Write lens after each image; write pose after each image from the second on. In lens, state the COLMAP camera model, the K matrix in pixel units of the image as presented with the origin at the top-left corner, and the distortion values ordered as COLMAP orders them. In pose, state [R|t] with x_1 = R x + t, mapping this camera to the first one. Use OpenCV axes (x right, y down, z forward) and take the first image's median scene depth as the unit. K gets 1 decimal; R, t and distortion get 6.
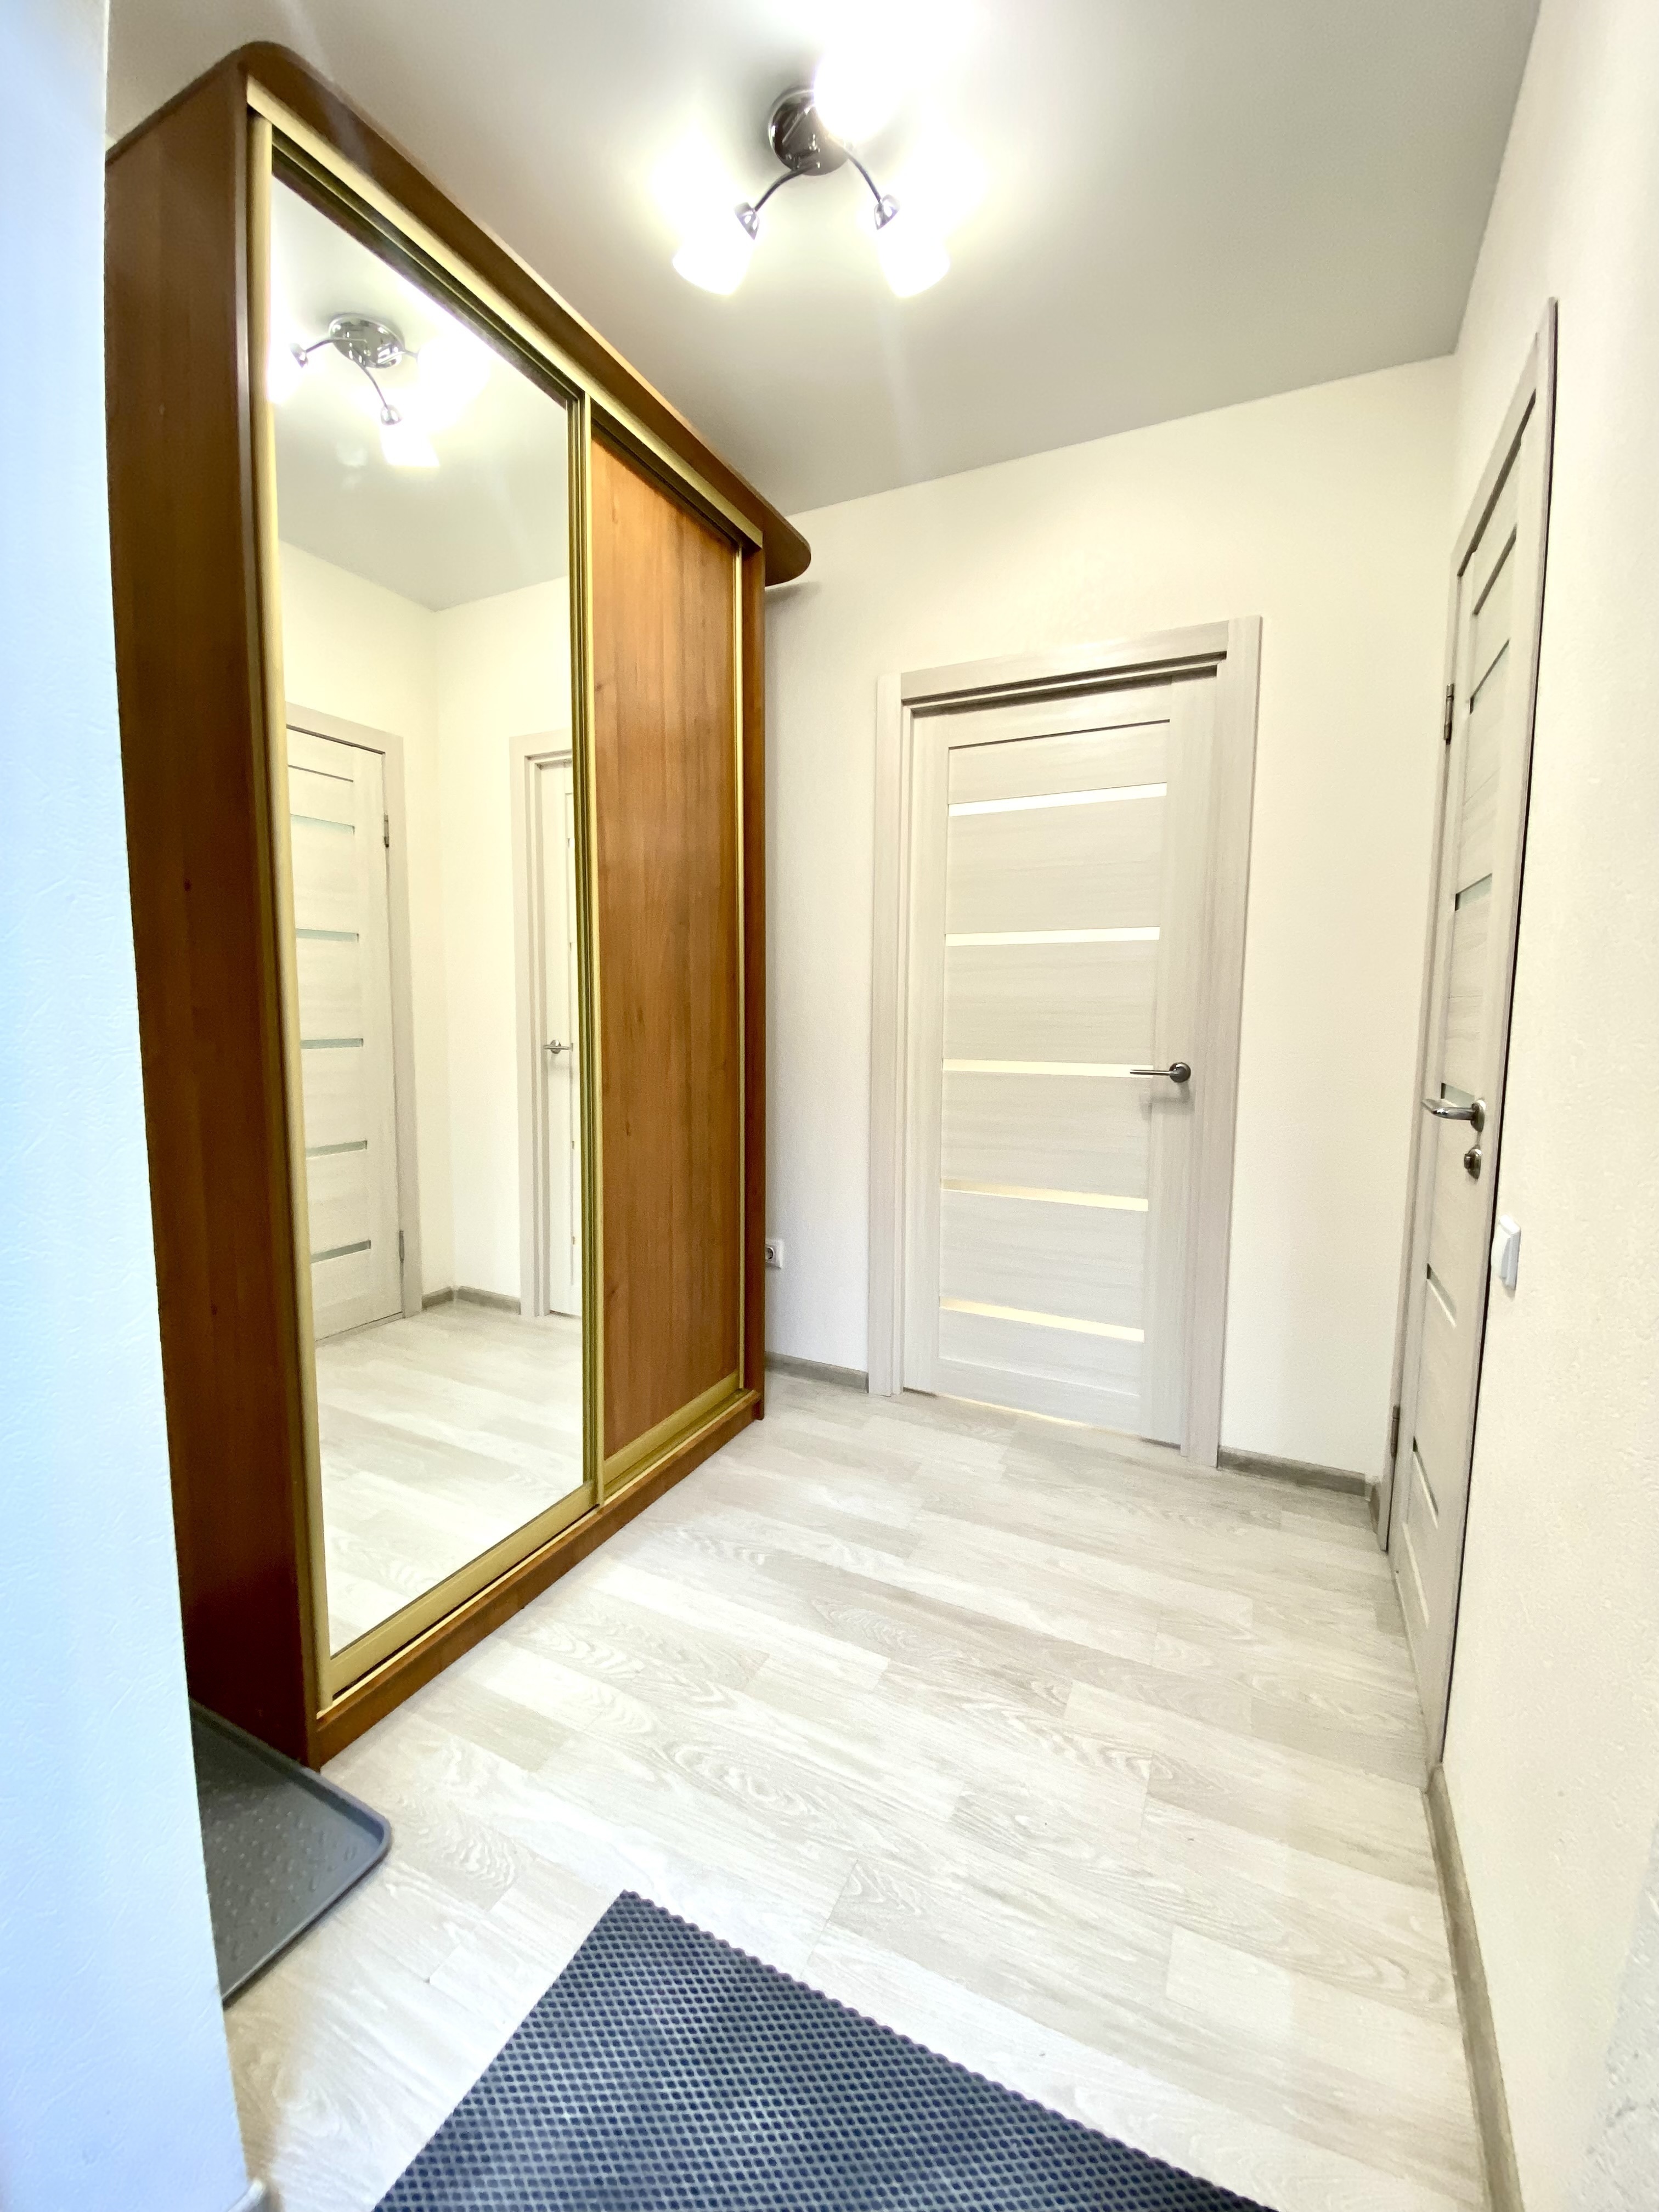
lens RADIAL K [[897.3, 0, 831.9], [0, 897.3, 1099.1], [0, 0, 1]] dist [0.045253, -0.031878]
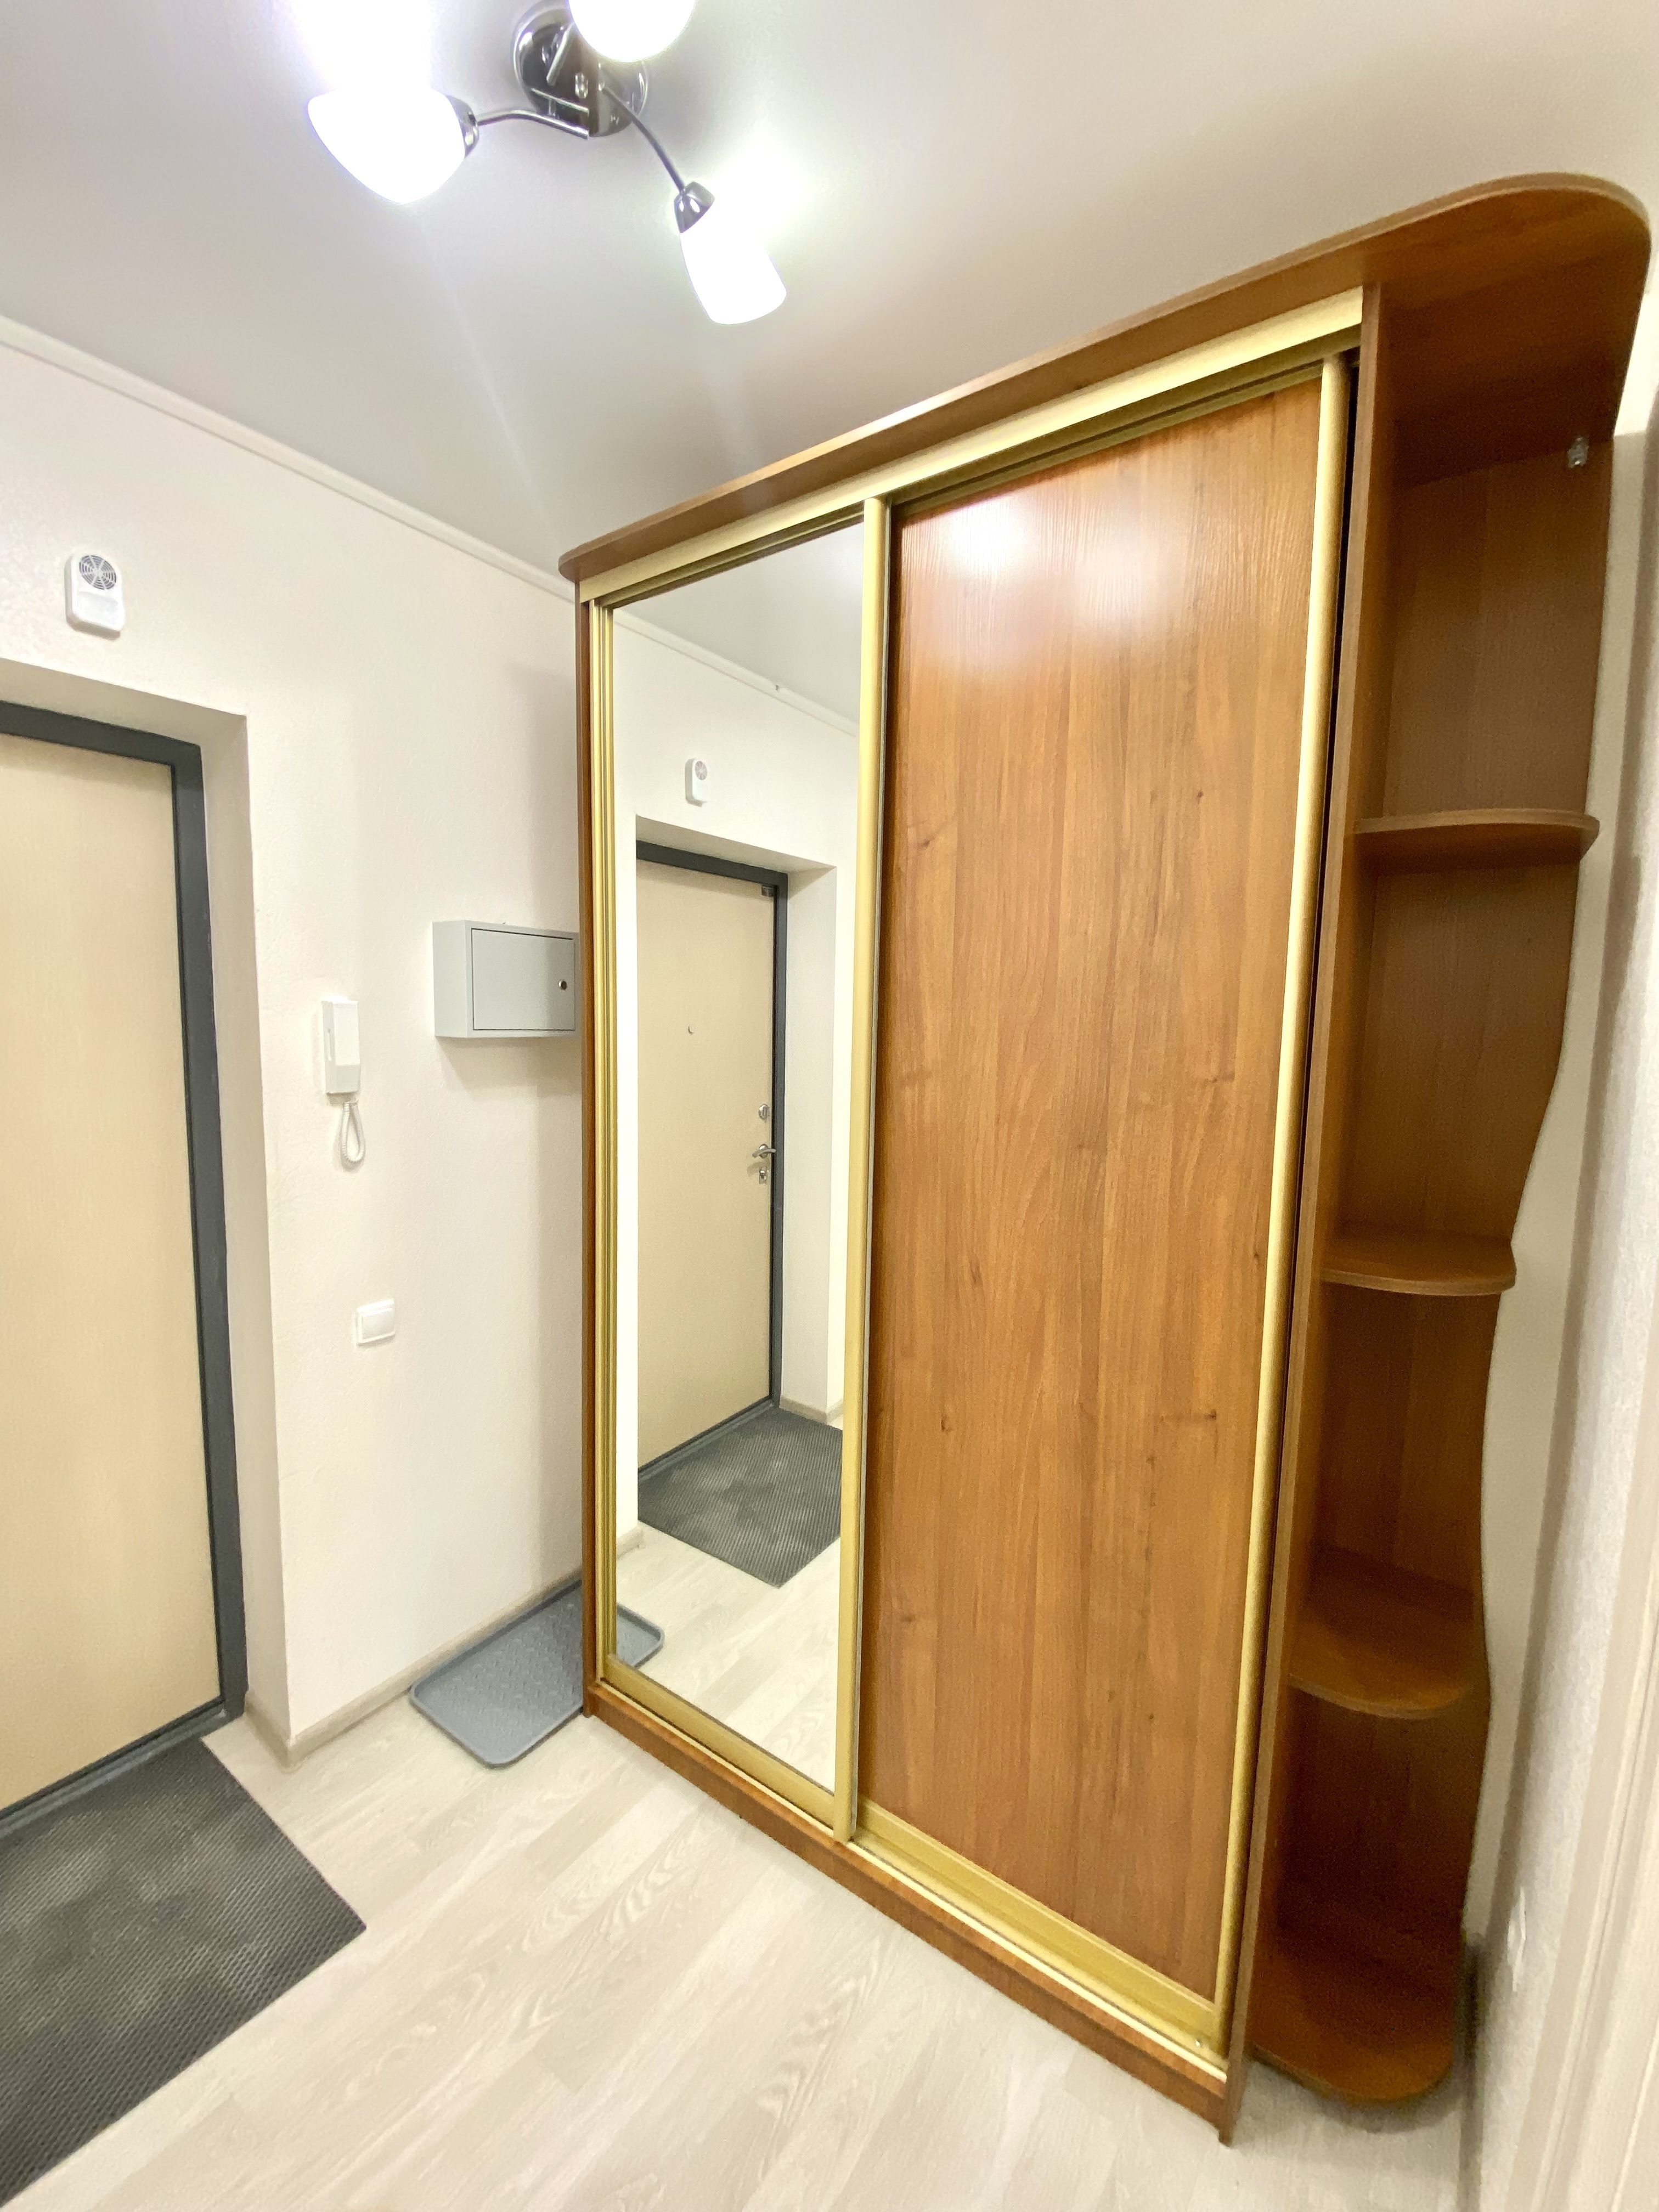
lens RADIAL K [[897.3, 0, 831.9], [0, 897.3, 1099.1], [0, 0, 1]] dist [0.045253, -0.031878]
pose [[-0.165340, 0.097576, -0.981398, 0.447027], [-0.117147, 0.986106, 0.117780, -0.281021], [0.979255, 0.134441, -0.151612, 0.934399]]
